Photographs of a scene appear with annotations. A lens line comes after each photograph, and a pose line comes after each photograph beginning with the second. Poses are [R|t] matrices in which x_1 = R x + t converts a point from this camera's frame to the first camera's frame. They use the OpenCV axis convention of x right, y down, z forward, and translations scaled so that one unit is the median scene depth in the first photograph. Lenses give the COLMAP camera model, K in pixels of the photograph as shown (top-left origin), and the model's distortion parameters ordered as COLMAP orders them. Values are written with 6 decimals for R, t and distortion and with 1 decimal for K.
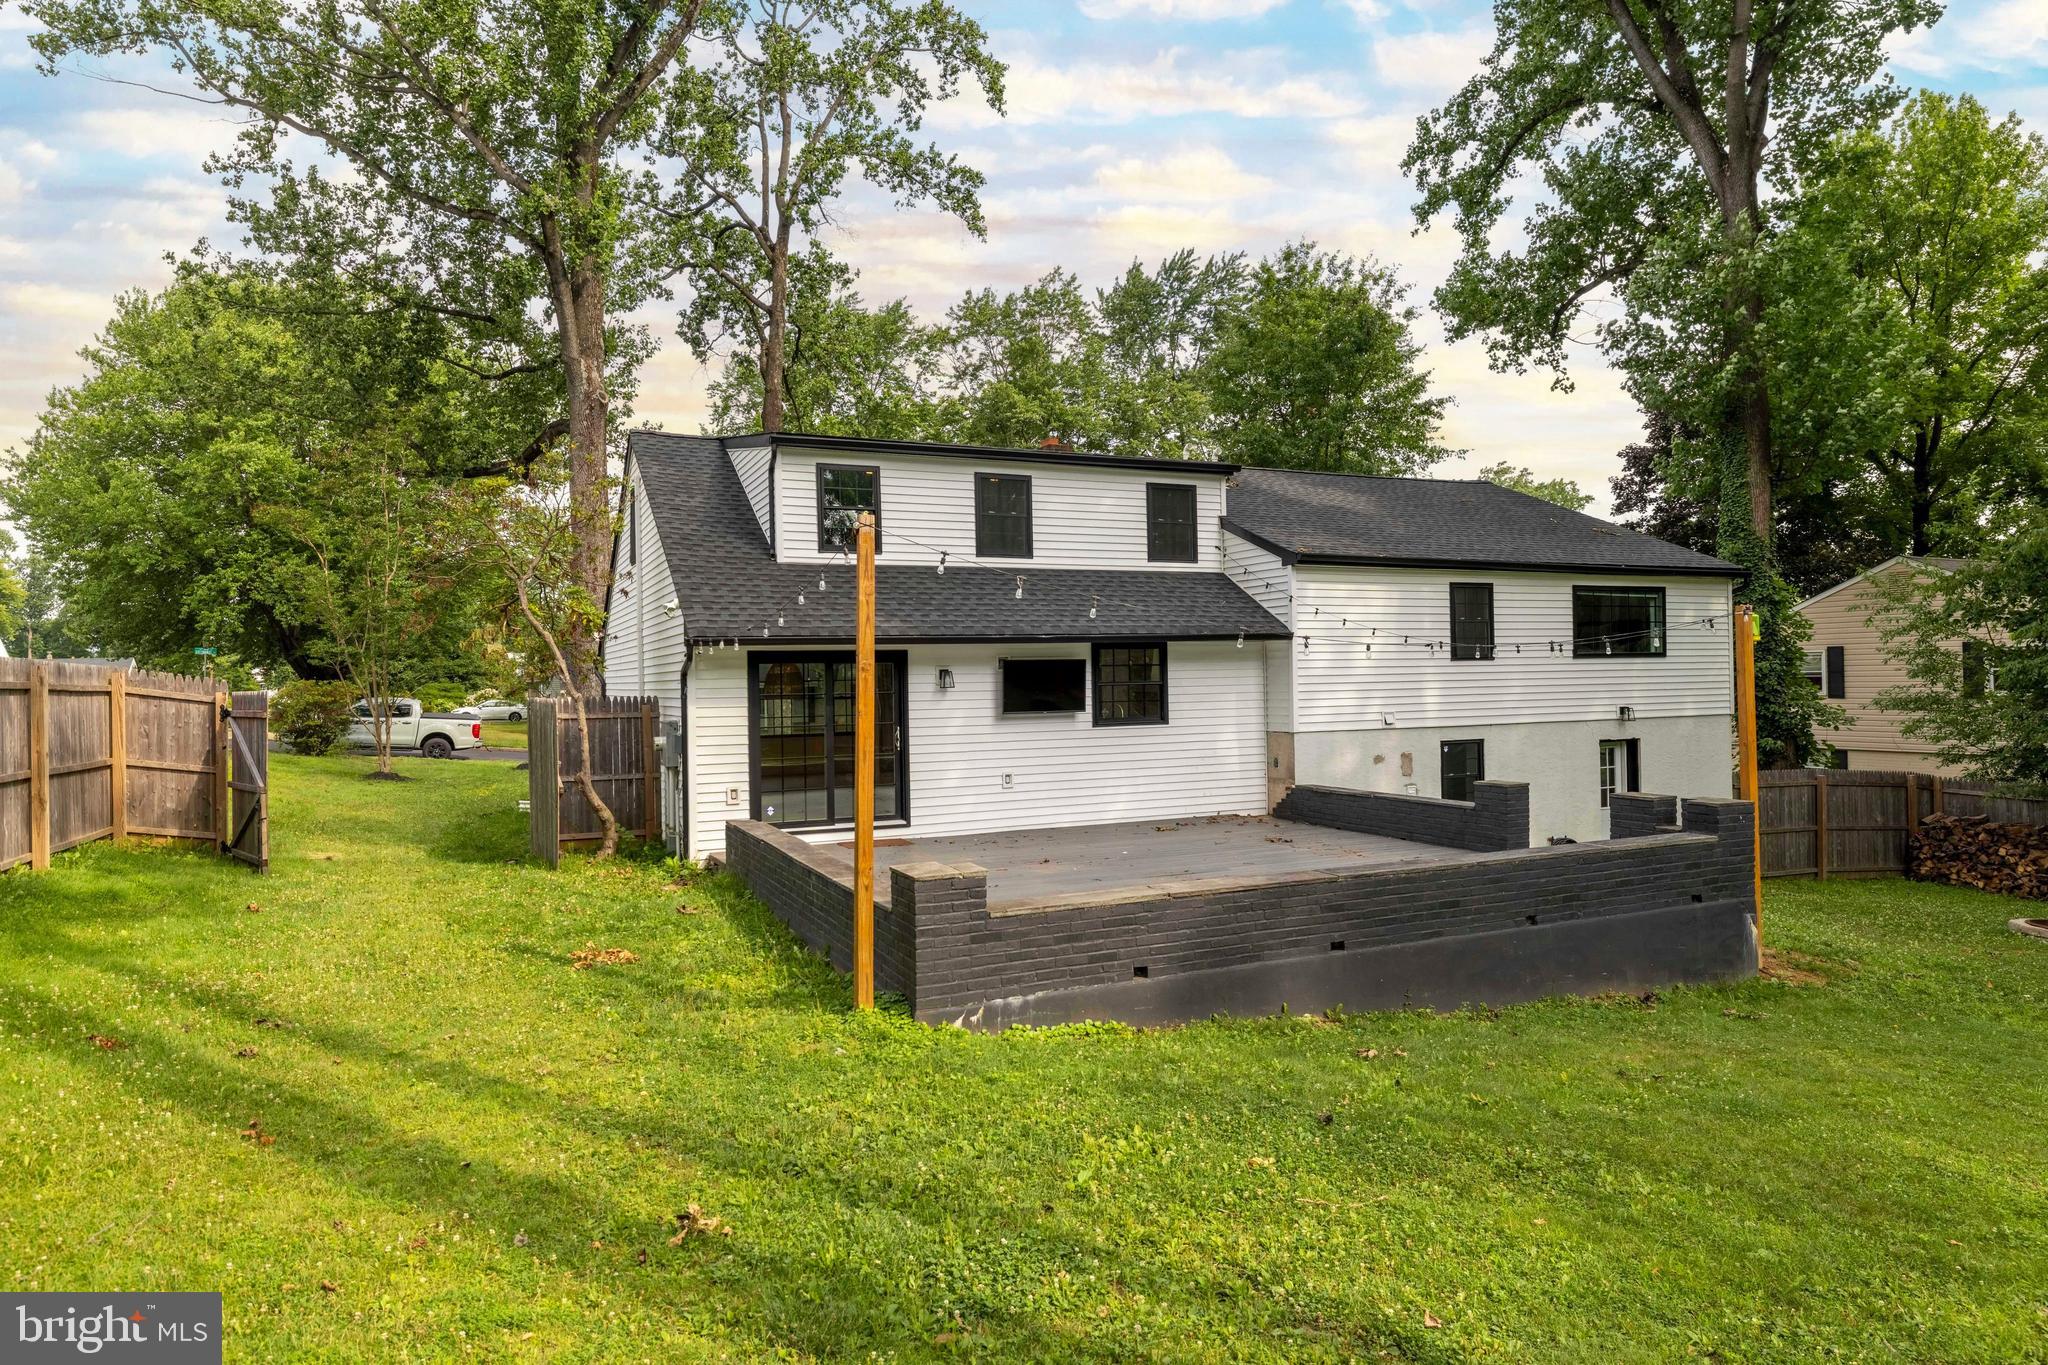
lens RADIAL K [[1208.1, 0, 1024.0], [0, 1208.1, 682.5], [0, 0, 1]] dist [0.001806, -0.000390]
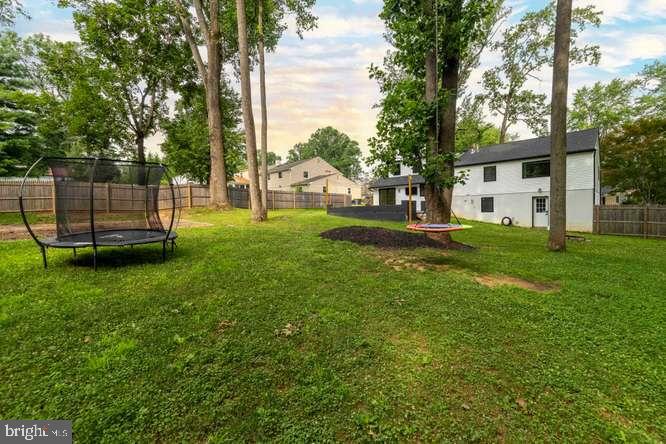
lens RADIAL K [[285.9, 0, 333.0], [0, 285.9, 222.0], [0, 0, 1]] dist [-0.000065, -0.000191]
pose [[0.365168, 0.046324, -0.929789, 1.251830], [0.016603, 0.998278, 0.056257, 0.072793], [0.930794, -0.035980, 0.363770, -0.069930]]
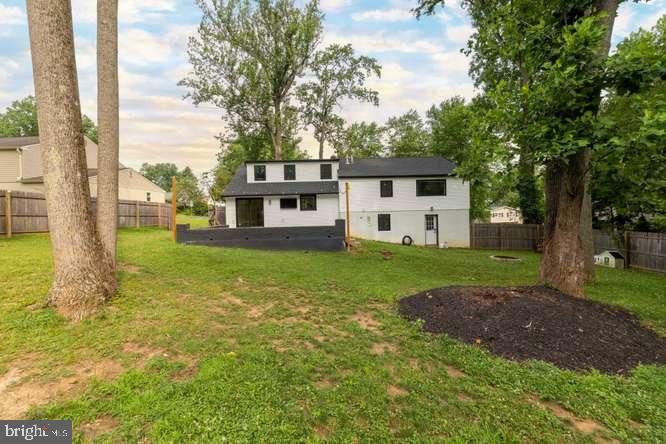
lens RADIAL K [[285.9, 0, 333.0], [0, 285.9, 222.0], [0, 0, 1]] dist [-0.000065, -0.000191]
pose [[0.918458, 0.009099, -0.395413, 0.611853], [0.005580, 0.999338, 0.035957, 0.036488], [0.395478, -0.035231, 0.917799, -0.100686]]
